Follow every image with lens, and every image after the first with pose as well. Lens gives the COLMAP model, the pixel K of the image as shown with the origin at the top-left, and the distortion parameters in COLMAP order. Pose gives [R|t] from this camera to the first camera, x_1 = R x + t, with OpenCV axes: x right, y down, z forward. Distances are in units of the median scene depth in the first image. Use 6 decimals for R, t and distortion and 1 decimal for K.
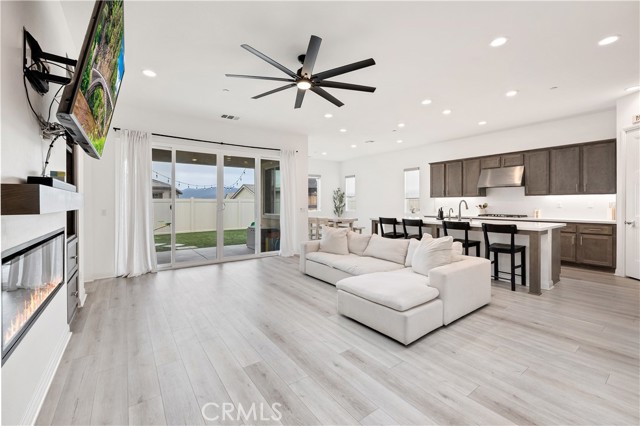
lens RADIAL K [[267.5, 0, 318.8], [0, 267.5, 203.1], [0, 0, 1]] dist [-0.005940, -0.000118]
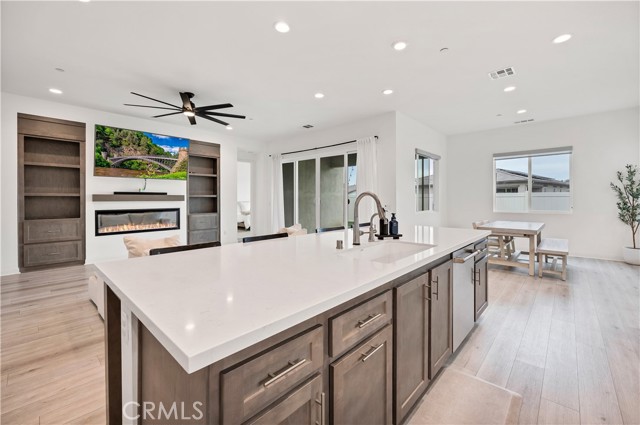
lens RADIAL K [[267.4, 0, 326.7], [0, 267.4, 200.8], [0, 0, 1]] dist [0.003554, 0.000175]
pose [[0.212337, 0.008274, -0.977161, 0.878838], [0.002037, 0.999958, 0.008910, -0.002602], [0.977194, -0.003882, 0.212312, 0.845312]]
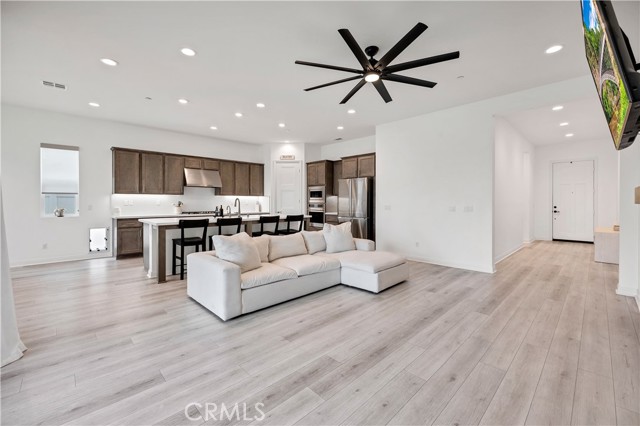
lens RADIAL K [[267.4, 0, 321.6], [0, 267.4, 203.7], [0, 0, 1]] dist [0.003554, 0.000175]
pose [[-0.144380, -0.004476, 0.989512, -0.599994], [-0.001555, 0.999990, 0.004297, 0.004721], [-0.989521, -0.000918, -0.144386, 0.798161]]
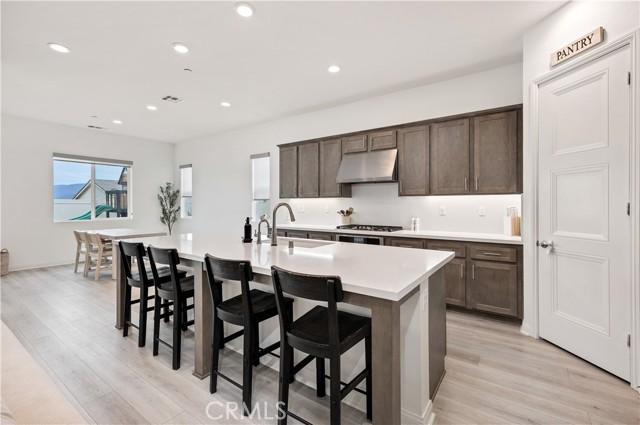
lens RADIAL K [[283.4, 0, 319.8], [0, 283.4, 201.4], [0, 0, 1]] dist [0.000911, -0.002636]
pose [[0.946349, 0.008566, 0.323031, 0.427769], [-0.004076, 0.999885, -0.014574, -0.006209], [-0.323119, 0.012475, 0.946276, 0.477994]]
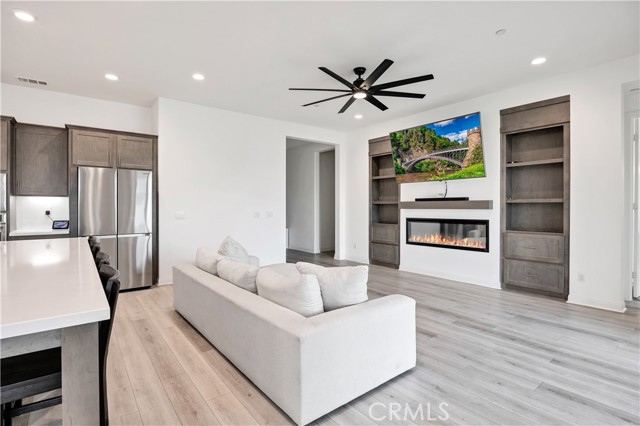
lens RADIAL K [[314.7, 0, 318.9], [0, 314.7, 208.6], [0, 0, 1]] dist [-0.012651, 0.003057]
pose [[-0.999247, 0.003714, -0.038612, 0.091909], [0.003542, 0.999983, 0.004534, -0.000370], [0.038628, 0.004393, -0.999244, 1.358354]]
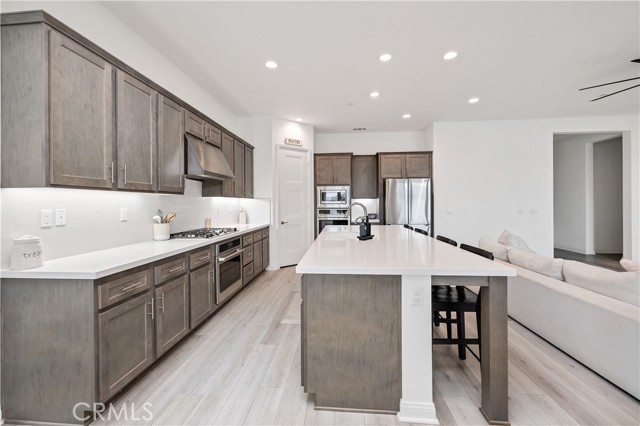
lens RADIAL K [[267.5, 0, 317.9], [0, 267.5, 203.7], [0, 0, 1]] dist [-0.005940, -0.000118]
pose [[-0.758869, 0.008789, 0.651183, 0.193908], [0.008833, 0.999956, -0.003202, -0.007778], [-0.651183, 0.003322, -0.758914, 1.509807]]
